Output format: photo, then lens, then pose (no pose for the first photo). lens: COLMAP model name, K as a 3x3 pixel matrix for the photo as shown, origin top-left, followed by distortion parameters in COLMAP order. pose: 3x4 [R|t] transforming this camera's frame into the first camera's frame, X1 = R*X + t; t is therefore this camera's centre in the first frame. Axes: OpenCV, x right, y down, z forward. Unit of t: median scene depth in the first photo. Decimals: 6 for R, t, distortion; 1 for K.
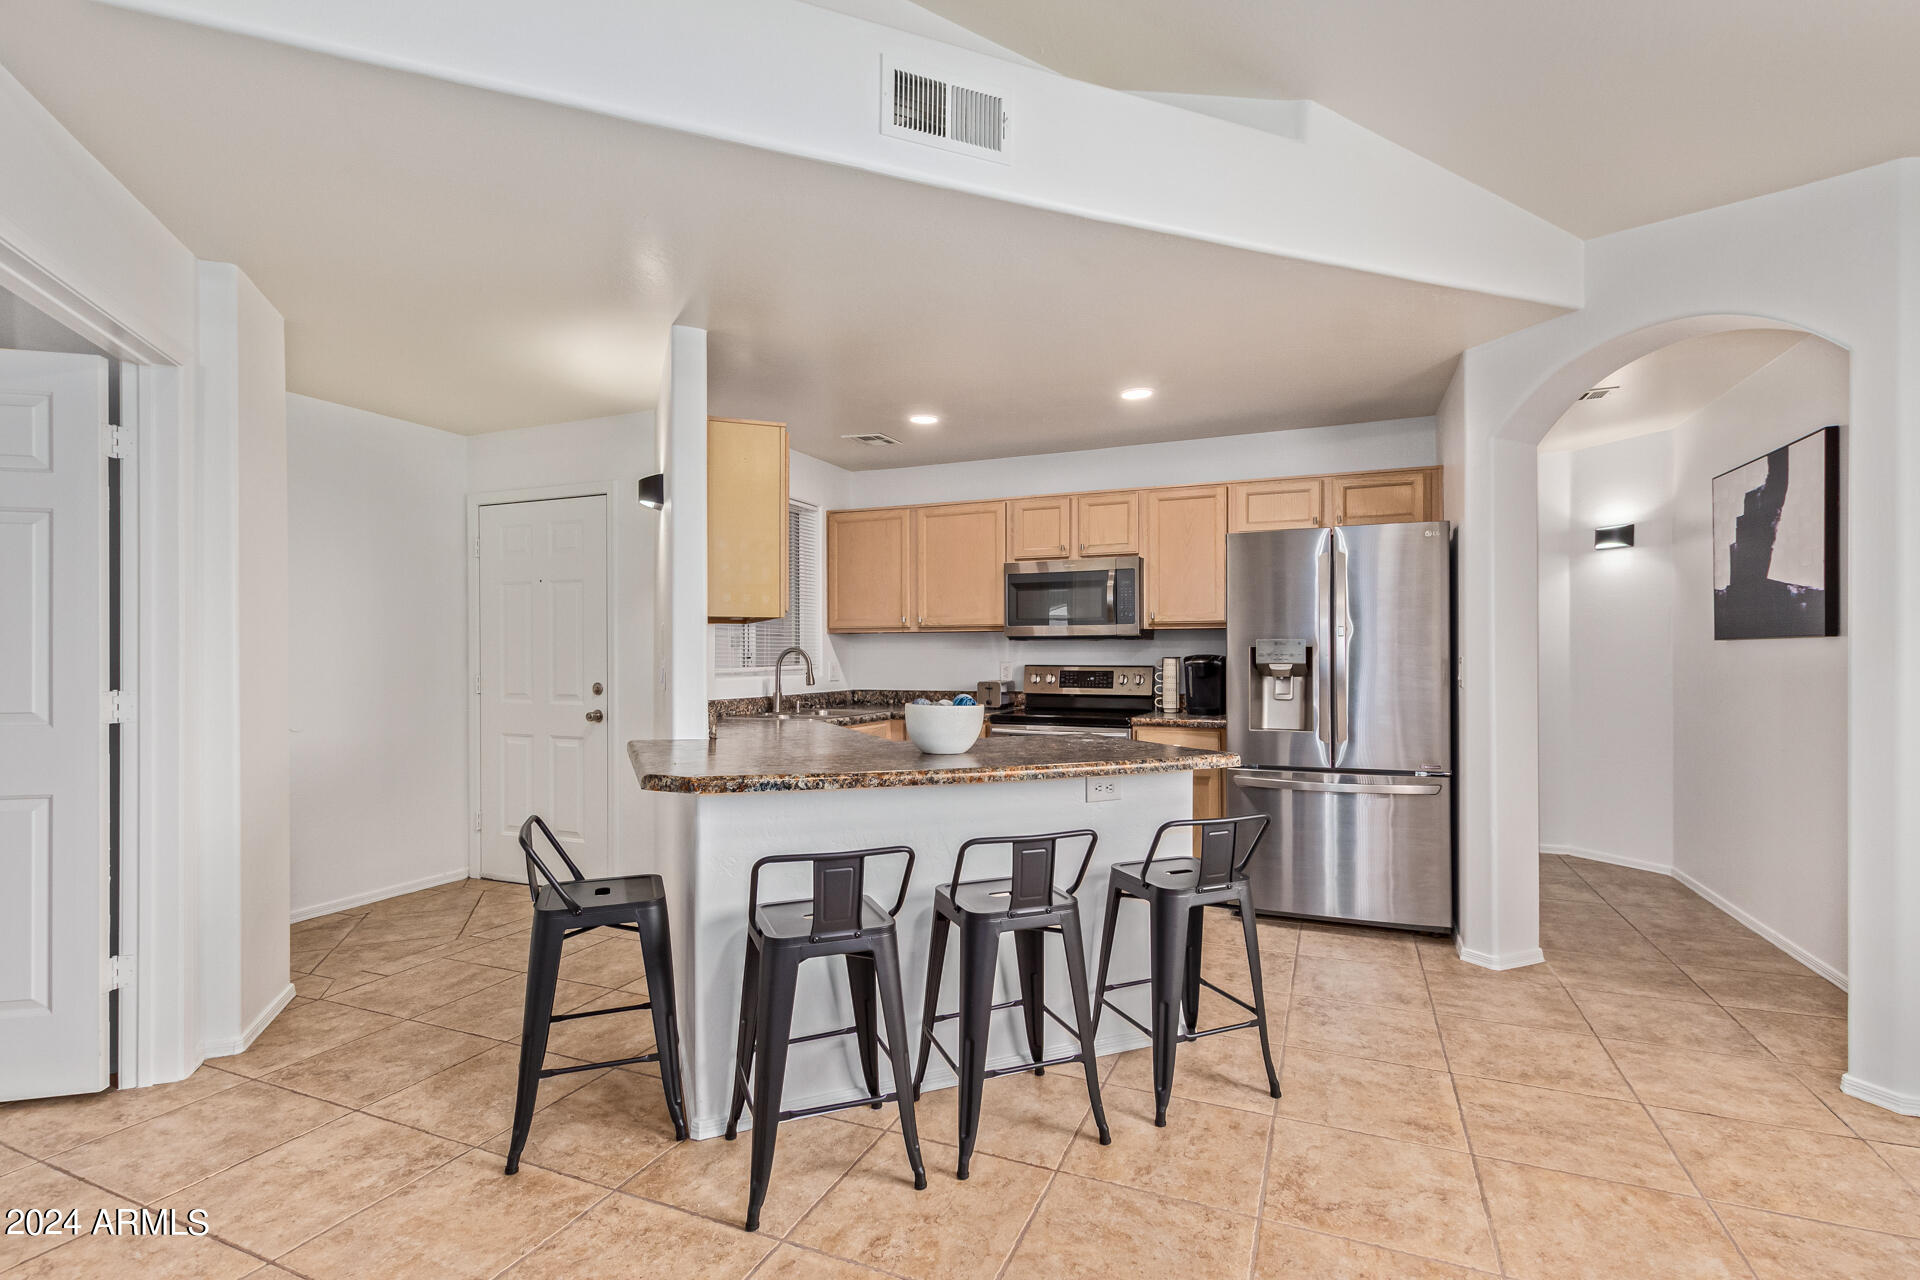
lens RADIAL K [[877.2, 0, 970.4], [0, 877.2, 658.2], [0, 0, 1]] dist [0.006312, -0.001303]
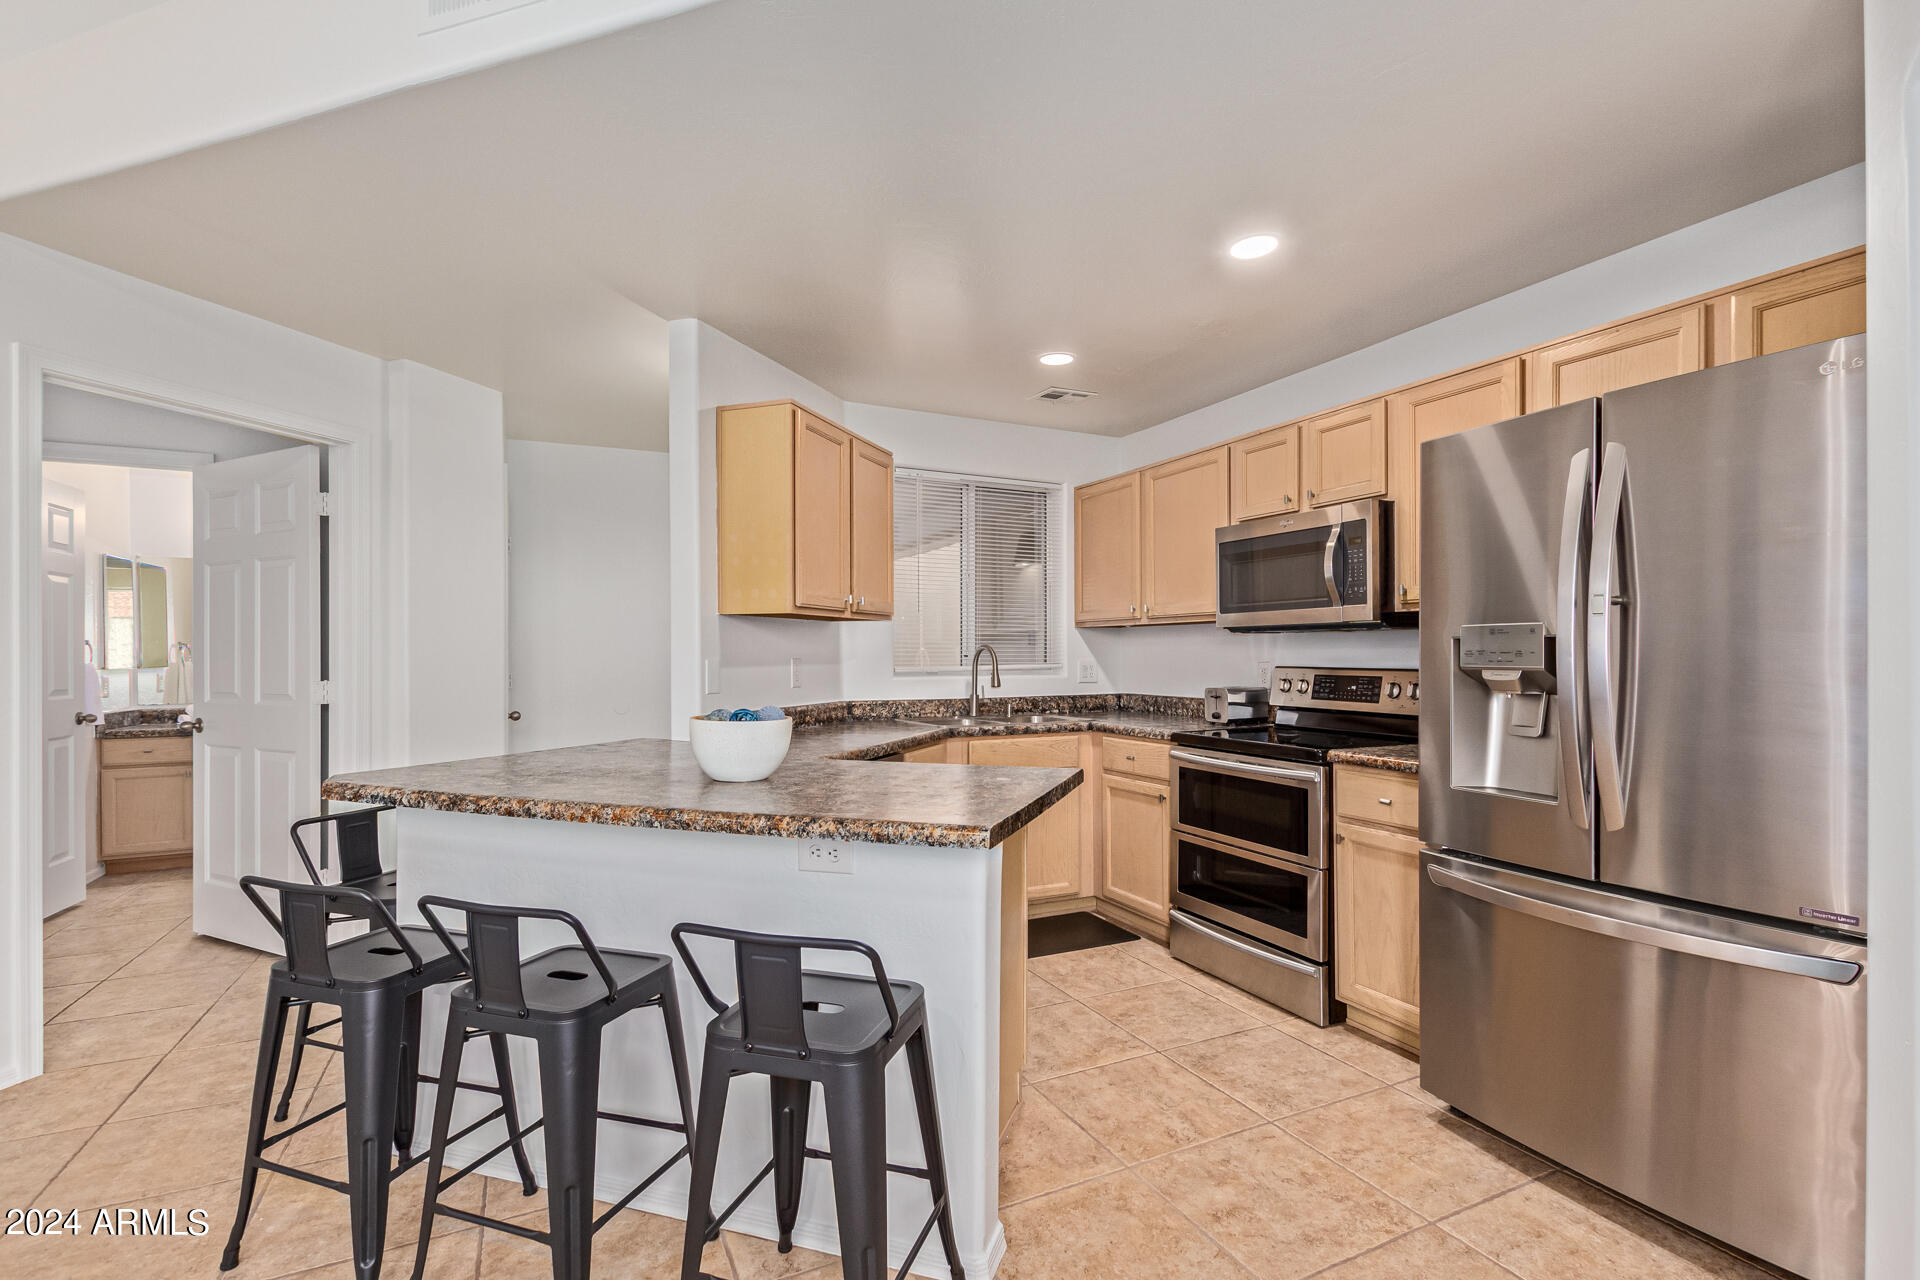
lens RADIAL K [[877.2, 0, 965.5], [0, 877.2, 652.5], [0, 0, 1]] dist [0.006312, -0.001303]
pose [[0.756755, -0.001236, -0.653698, 0.396992], [0.000171, 0.999999, -0.001692, -0.003066], [0.653699, 0.001169, 0.756754, 0.330737]]
